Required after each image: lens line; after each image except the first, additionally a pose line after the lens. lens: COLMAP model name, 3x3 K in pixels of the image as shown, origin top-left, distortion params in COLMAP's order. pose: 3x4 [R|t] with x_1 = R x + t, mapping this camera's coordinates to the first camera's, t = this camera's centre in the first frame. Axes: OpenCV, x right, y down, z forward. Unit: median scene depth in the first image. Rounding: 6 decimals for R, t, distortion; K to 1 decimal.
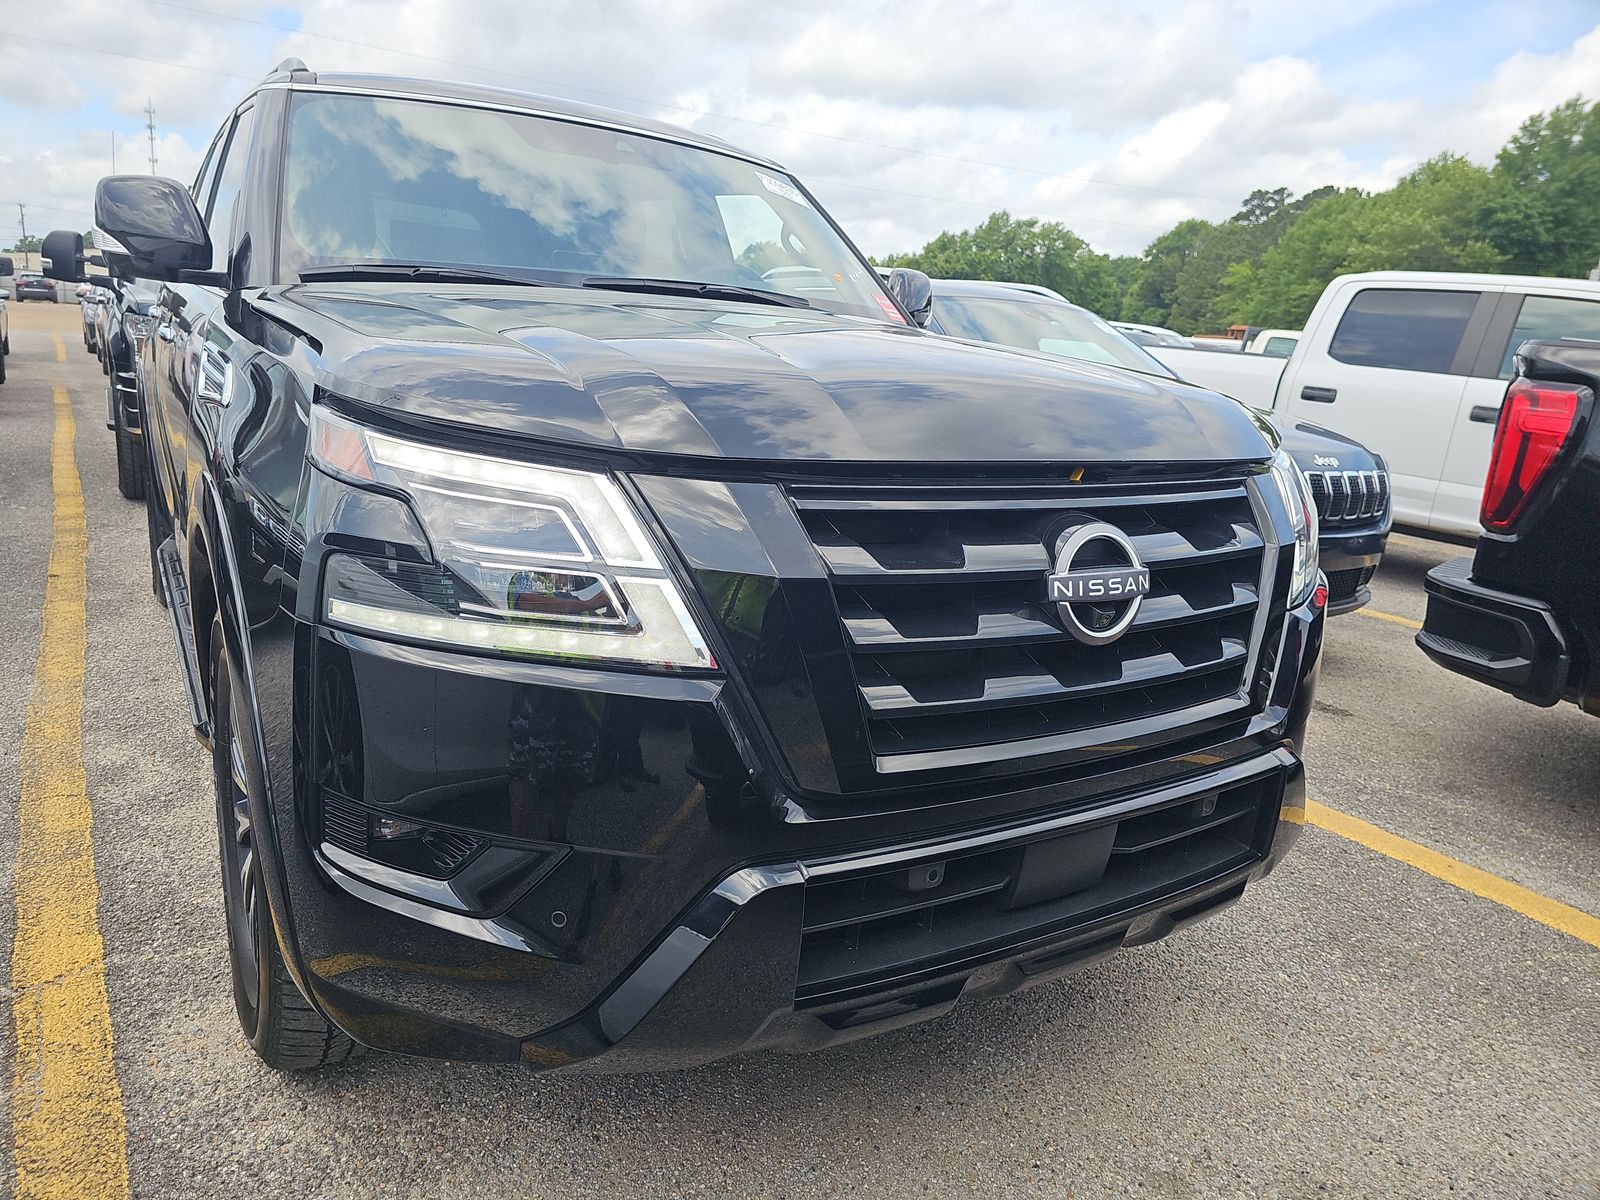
lens RADIAL K [[1090.5, 0, 800.0], [0, 1090.5, 600.0], [0, 0, 1]] dist [0.056992, -0.061721]
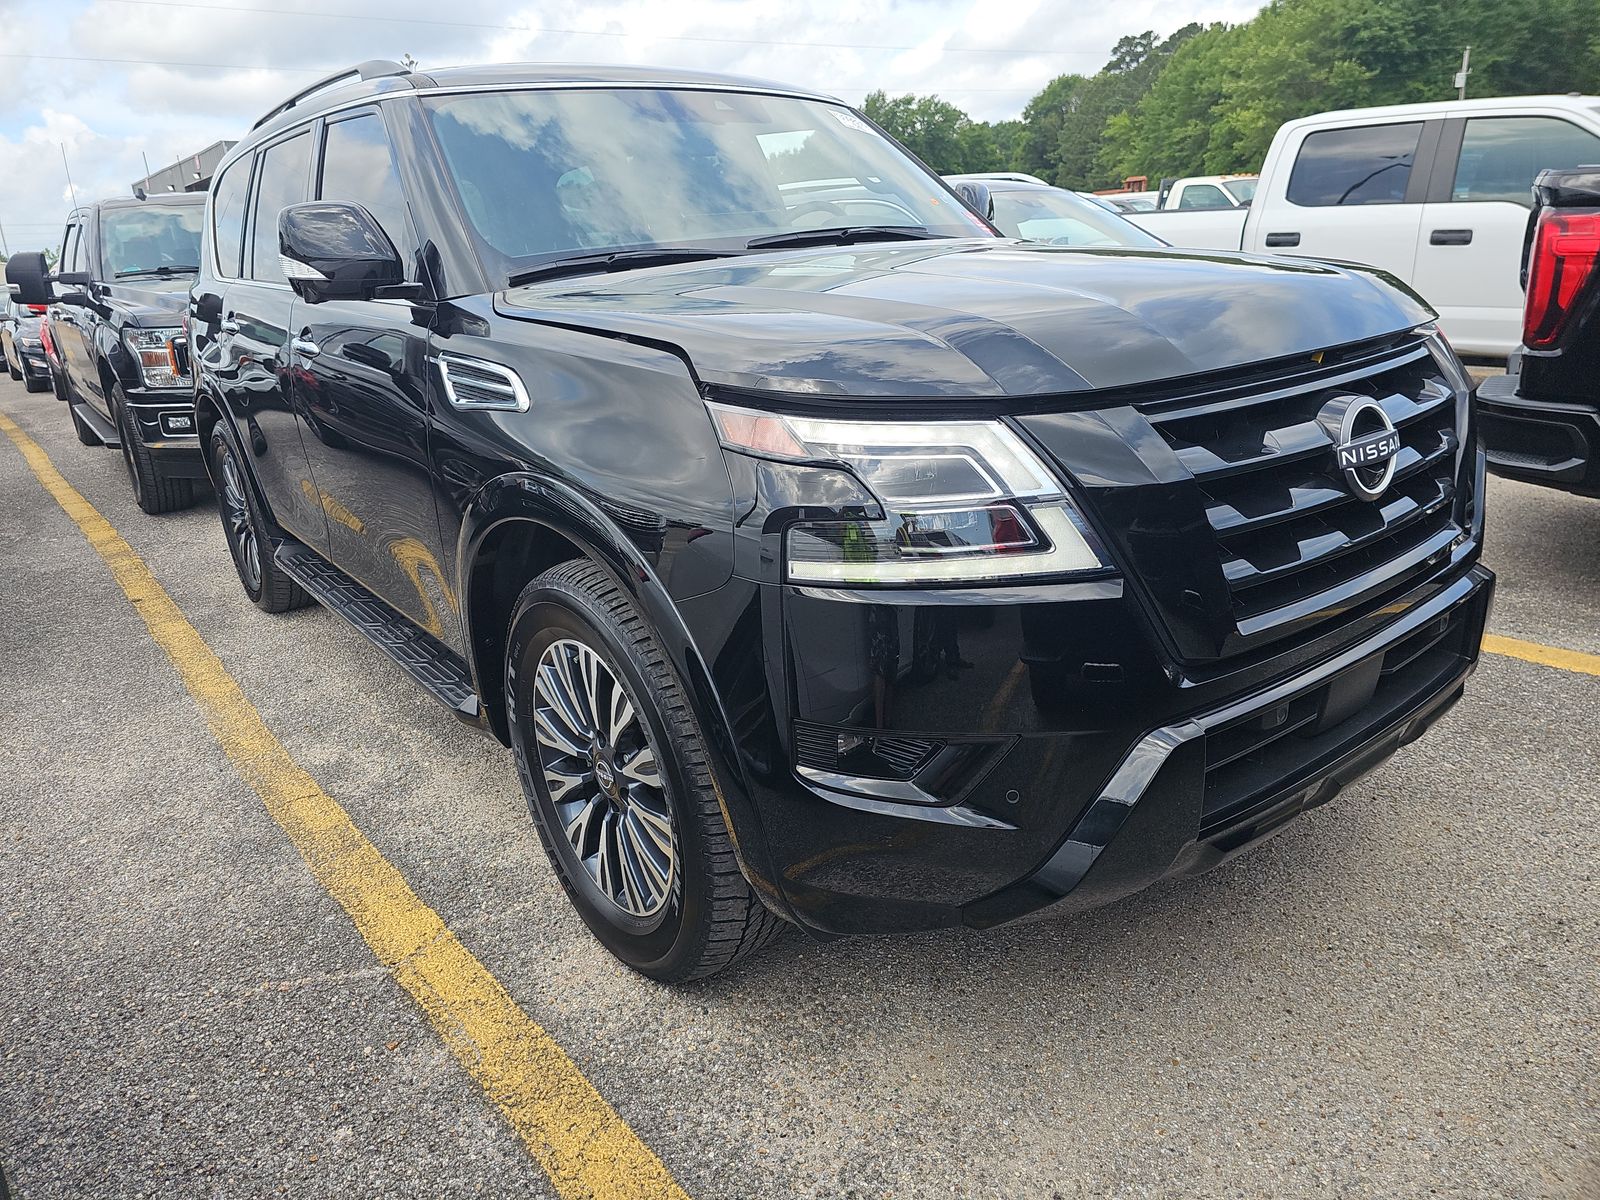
lens RADIAL K [[1095.8, 0, 800.5], [0, 1095.8, 565.7], [0, 0, 1]] dist [0.050803, -0.053715]
pose [[0.985610, -0.158295, 0.059288, -0.198731], [0.154983, 0.986280, 0.056845, -0.025065], [-0.067473, -0.046838, 0.996621, -0.068488]]
